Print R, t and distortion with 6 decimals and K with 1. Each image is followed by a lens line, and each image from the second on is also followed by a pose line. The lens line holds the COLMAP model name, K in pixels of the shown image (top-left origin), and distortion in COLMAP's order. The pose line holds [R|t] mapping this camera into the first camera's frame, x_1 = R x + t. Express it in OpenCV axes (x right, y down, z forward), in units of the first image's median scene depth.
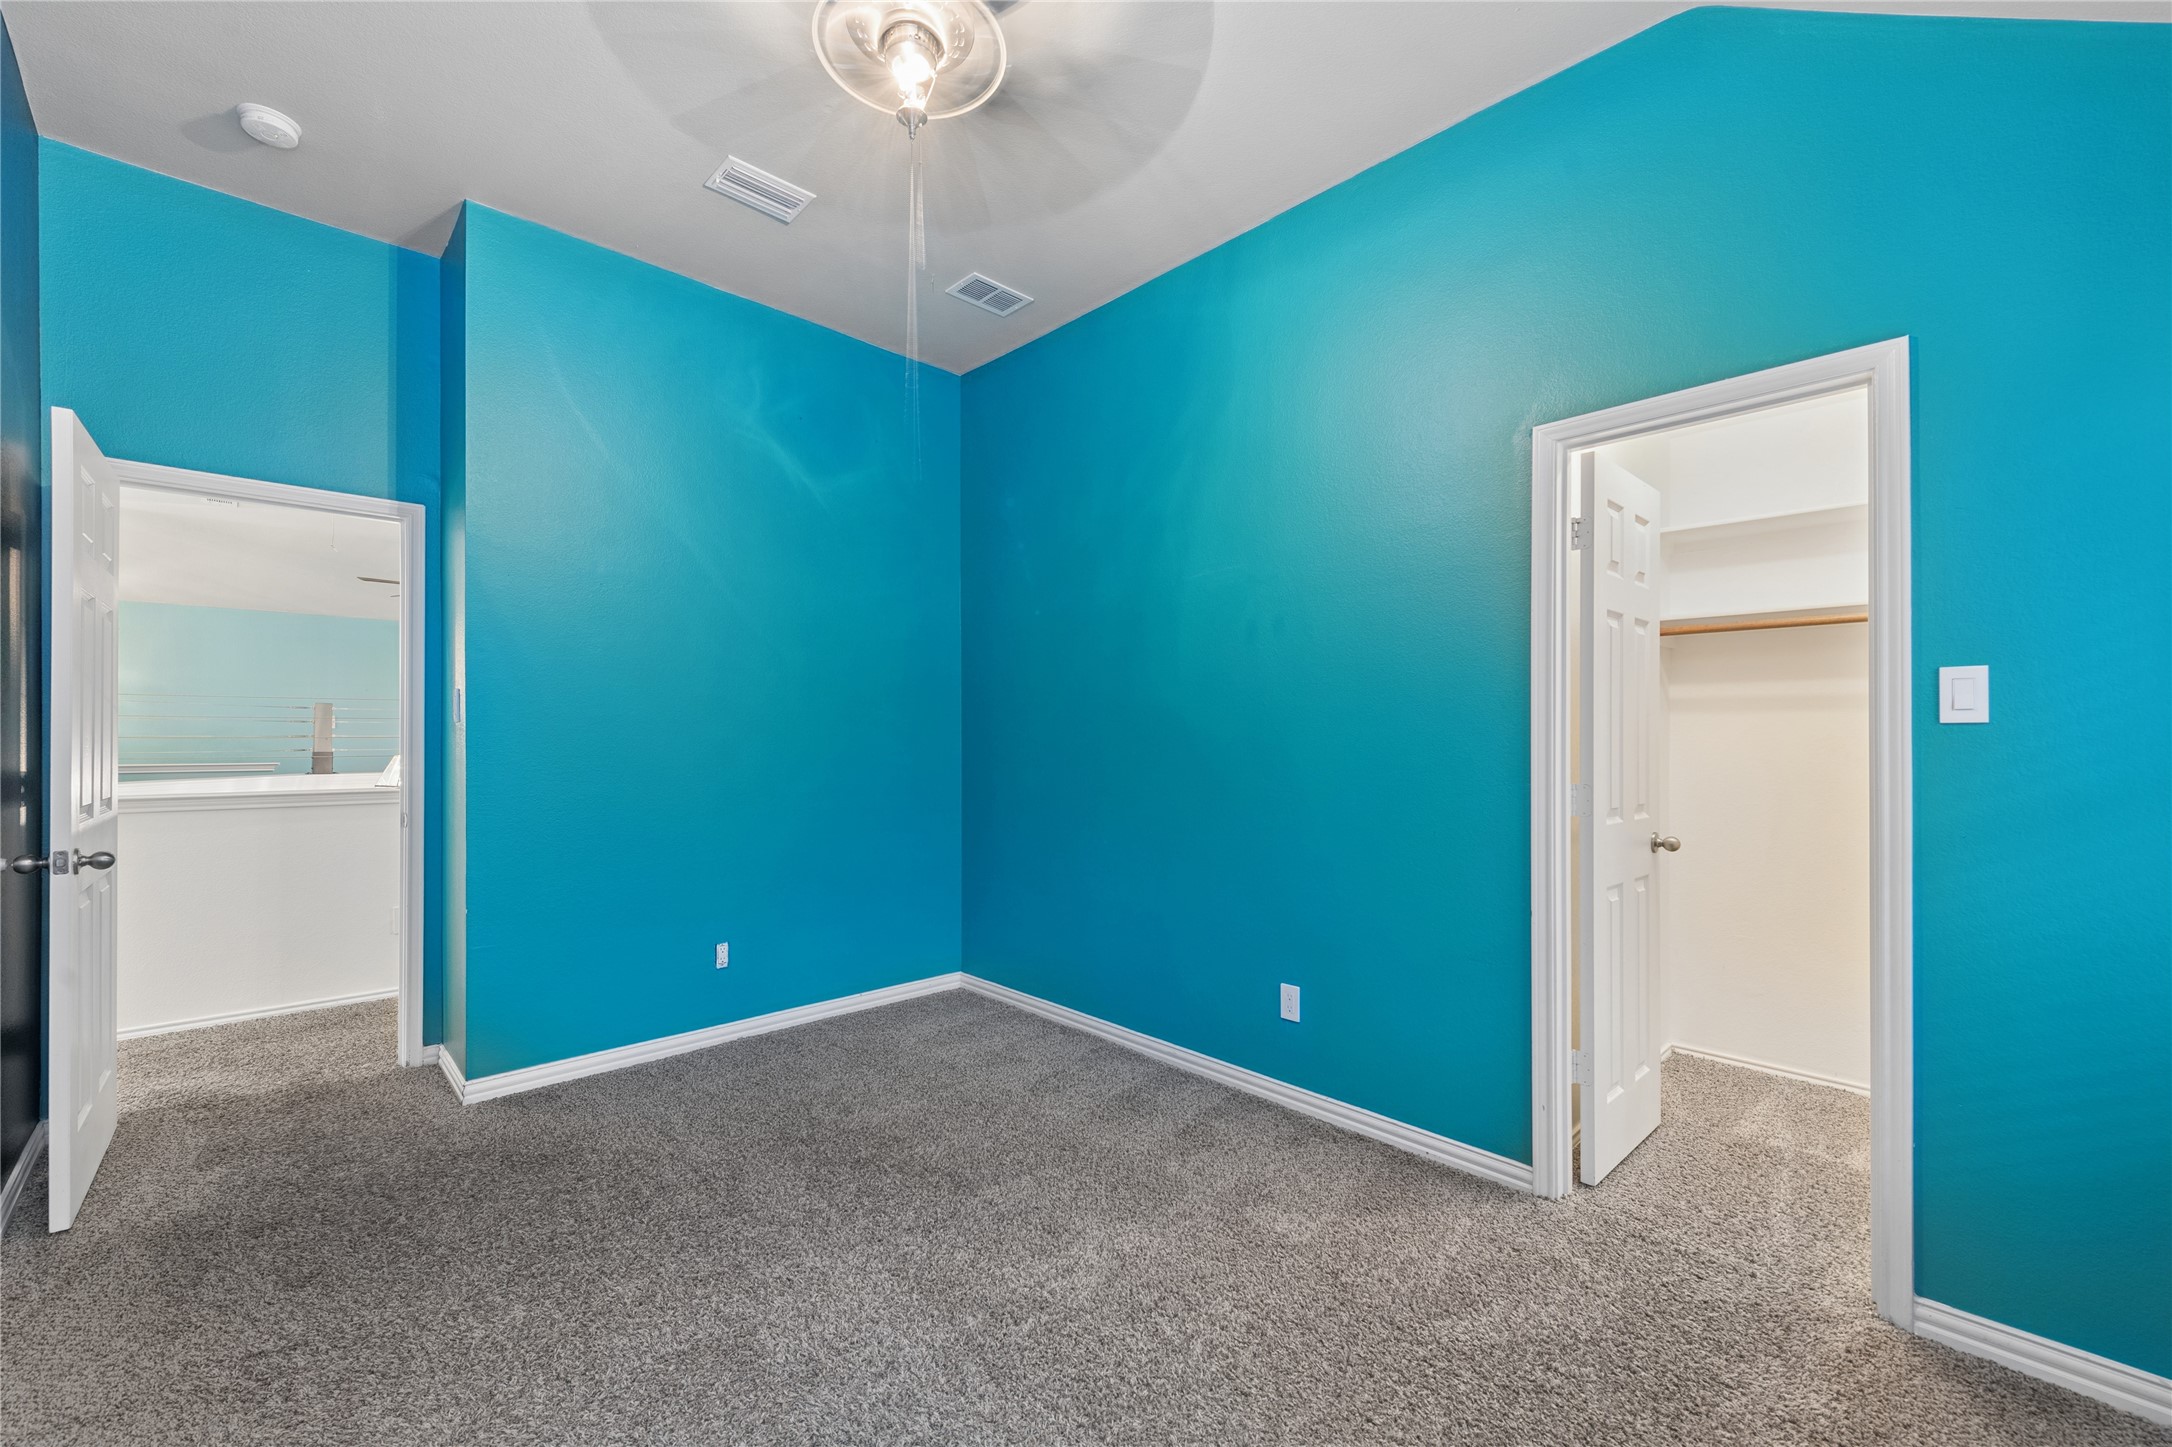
lens RADIAL K [[863.4, 0, 1083.8], [0, 863.4, 737.6], [0, 0, 1]] dist [0.015316, -0.000710]
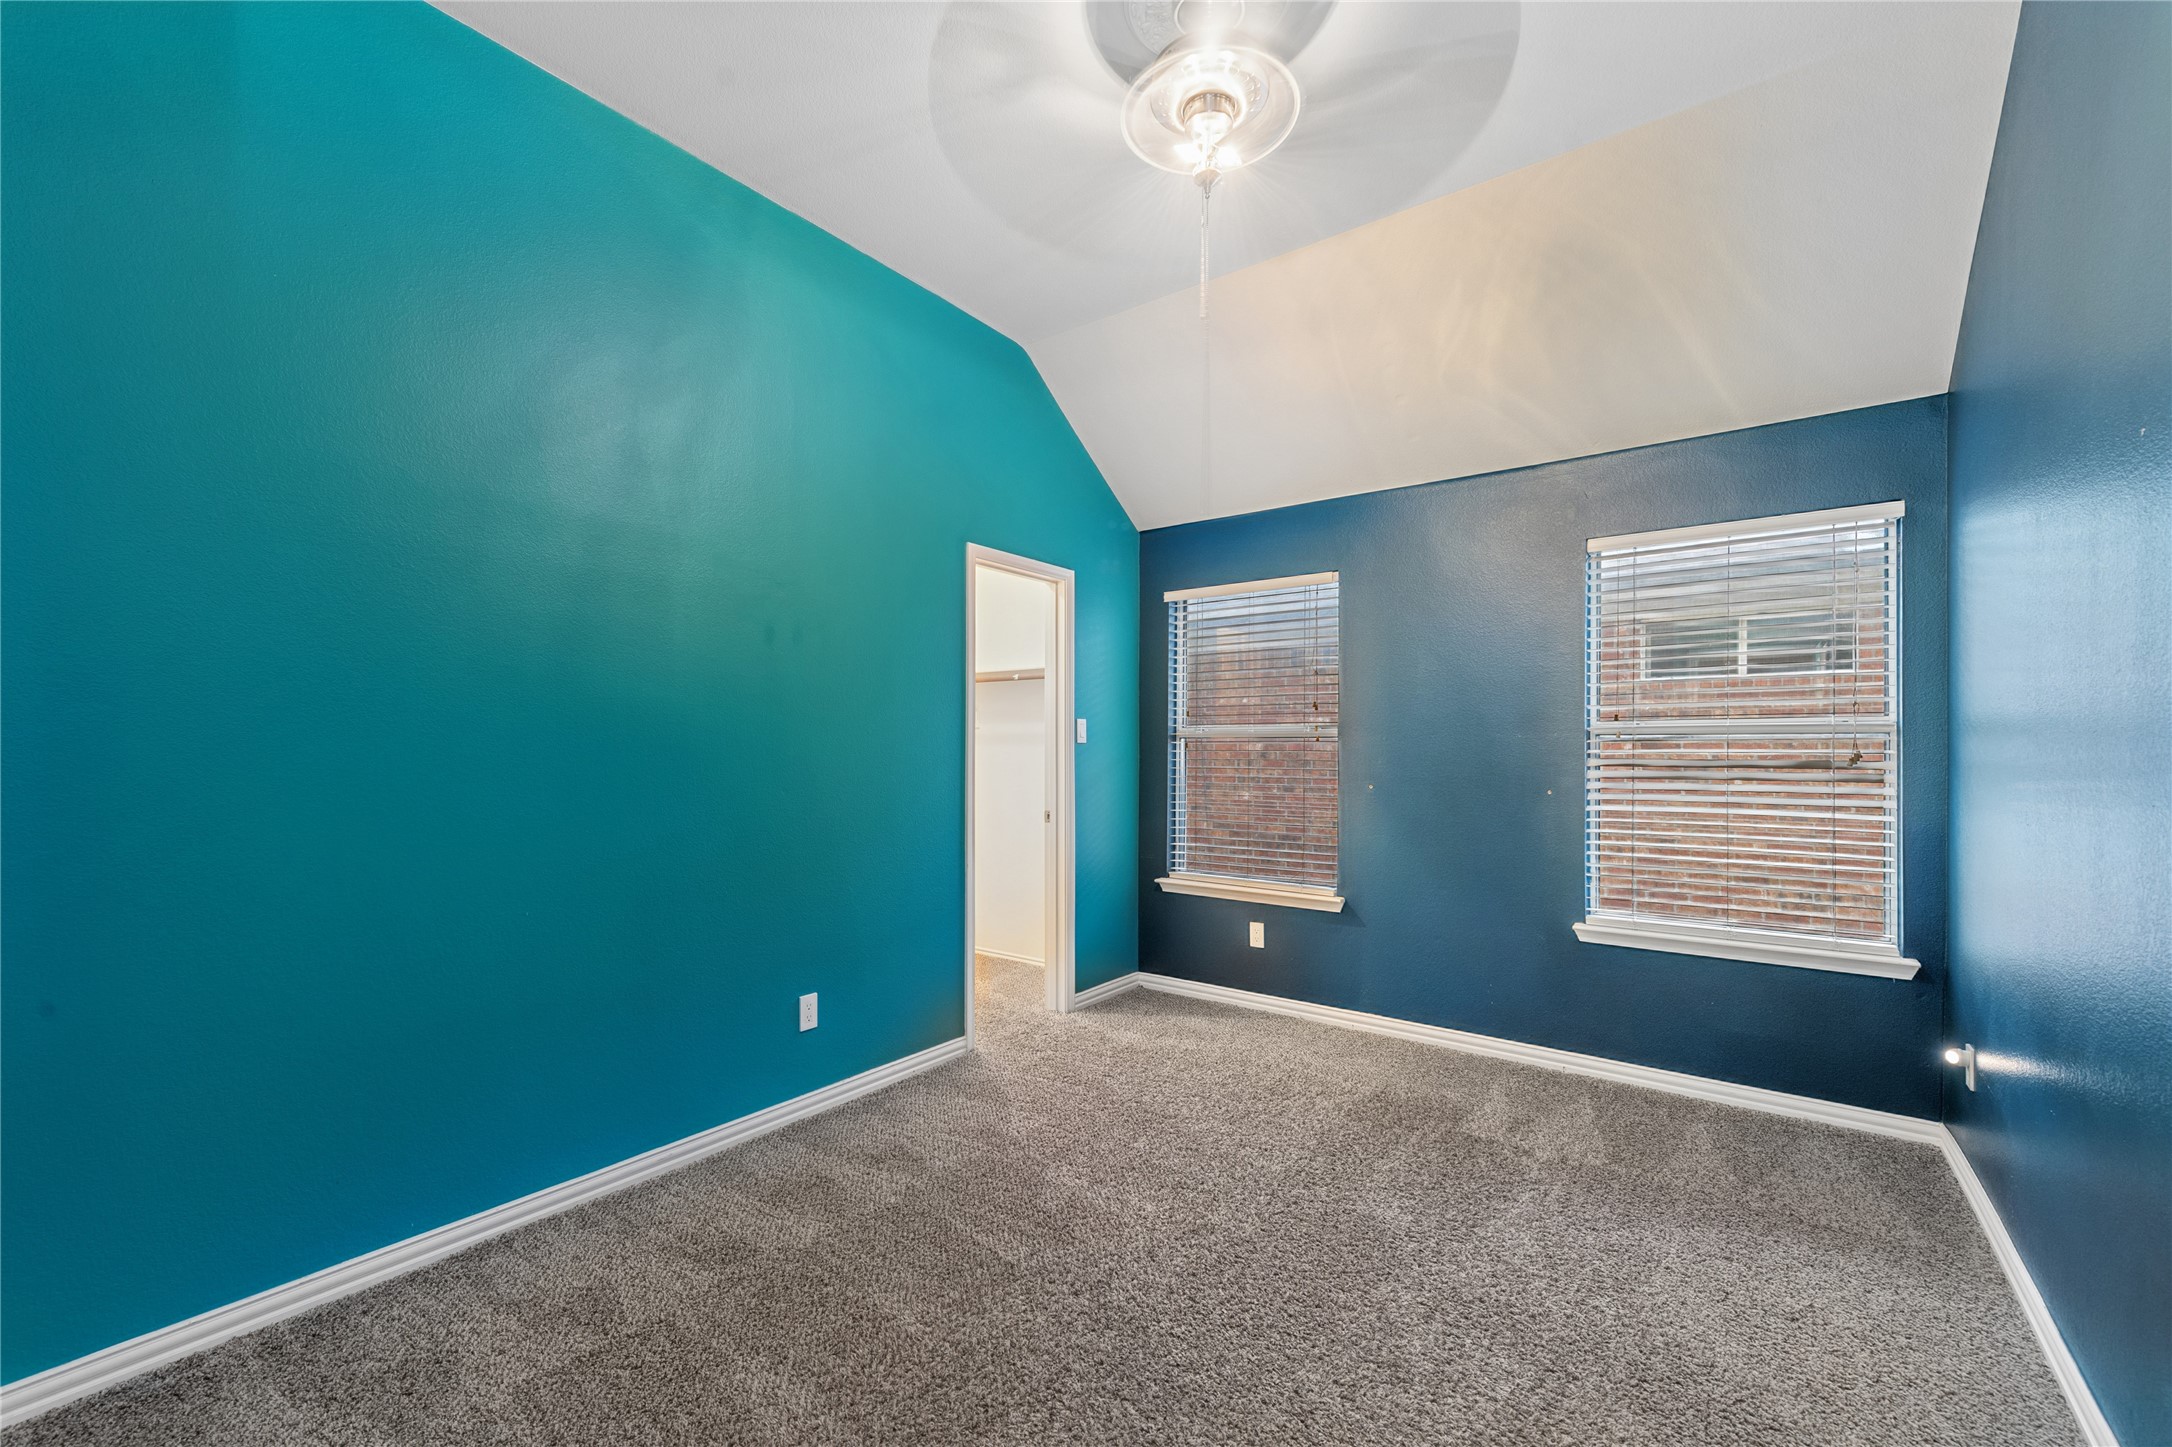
lens RADIAL K [[863.4, 0, 1082.6], [0, 863.4, 737.9], [0, 0, 1]] dist [0.015316, -0.000710]
pose [[-0.164828, 0.015125, 0.986206, -0.874692], [-0.010886, 0.999794, -0.017153, 0.007513], [-0.986262, -0.013563, -0.164630, 0.940310]]
